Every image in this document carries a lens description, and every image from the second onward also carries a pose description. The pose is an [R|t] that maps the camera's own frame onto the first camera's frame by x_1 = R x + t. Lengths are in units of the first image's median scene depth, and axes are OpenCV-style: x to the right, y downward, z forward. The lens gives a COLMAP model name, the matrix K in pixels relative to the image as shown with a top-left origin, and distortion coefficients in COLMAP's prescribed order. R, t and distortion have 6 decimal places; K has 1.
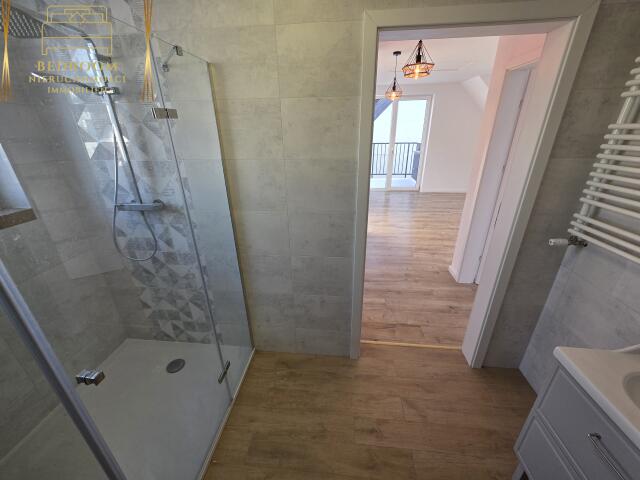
lens RADIAL K [[254.6, 0, 319.8], [0, 254.6, 237.4], [0, 0, 1]] dist [-0.000677, 0.000139]
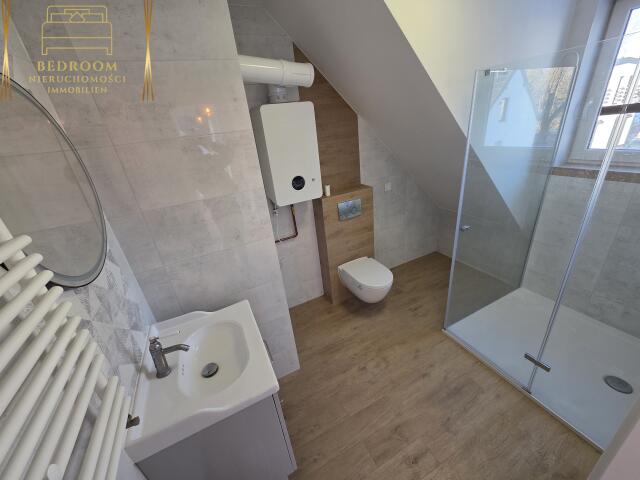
lens RADIAL K [[254.6, 0, 320.6], [0, 254.6, 242.2], [0, 0, 1]] dist [-0.000677, 0.000139]
pose [[-0.842301, 0.313442, -0.438501, 0.284768], [-0.101834, 0.706343, 0.700507, -0.191468], [0.529300, 0.634692, -0.563035, 0.352635]]
